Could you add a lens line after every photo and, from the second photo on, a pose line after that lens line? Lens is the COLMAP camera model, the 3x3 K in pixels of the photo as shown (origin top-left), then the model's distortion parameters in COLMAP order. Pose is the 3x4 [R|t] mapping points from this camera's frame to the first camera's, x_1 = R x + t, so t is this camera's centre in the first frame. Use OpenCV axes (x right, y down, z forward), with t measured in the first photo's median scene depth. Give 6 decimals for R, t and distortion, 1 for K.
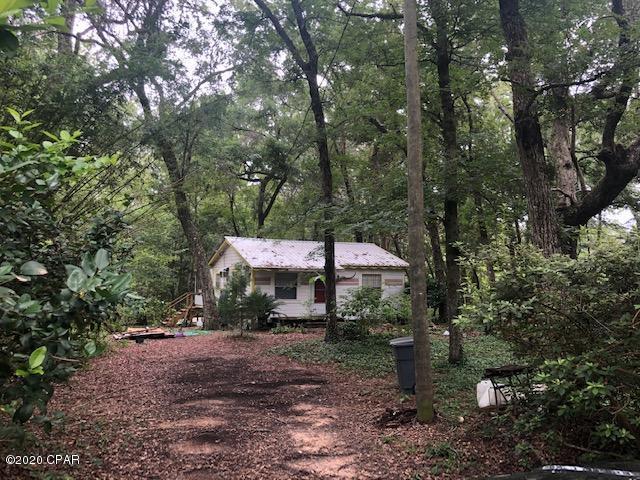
lens RADIAL K [[533.5, 0, 323.3], [0, 533.5, 240.1], [0, 0, 1]] dist [0.081546, -0.100451]
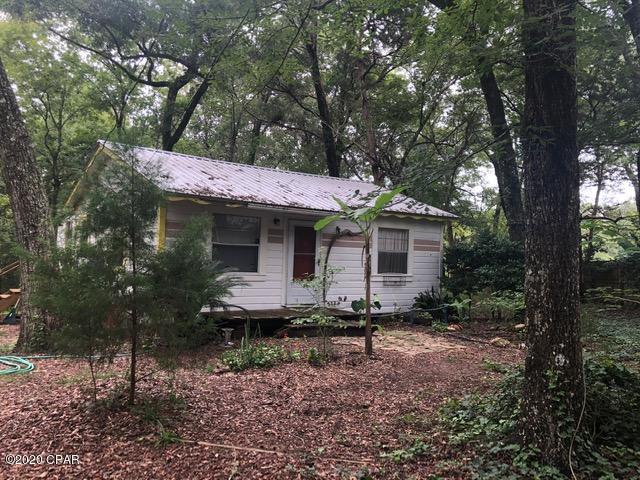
lens RADIAL K [[533.5, 0, 323.3], [0, 533.5, 240.1], [0, 0, 1]] dist [0.081546, -0.100451]
pose [[0.981318, 0.032960, 0.189550, -0.083148], [-0.040813, 0.998456, 0.037675, 0.062850], [-0.188015, -0.044707, 0.981148, 0.532949]]
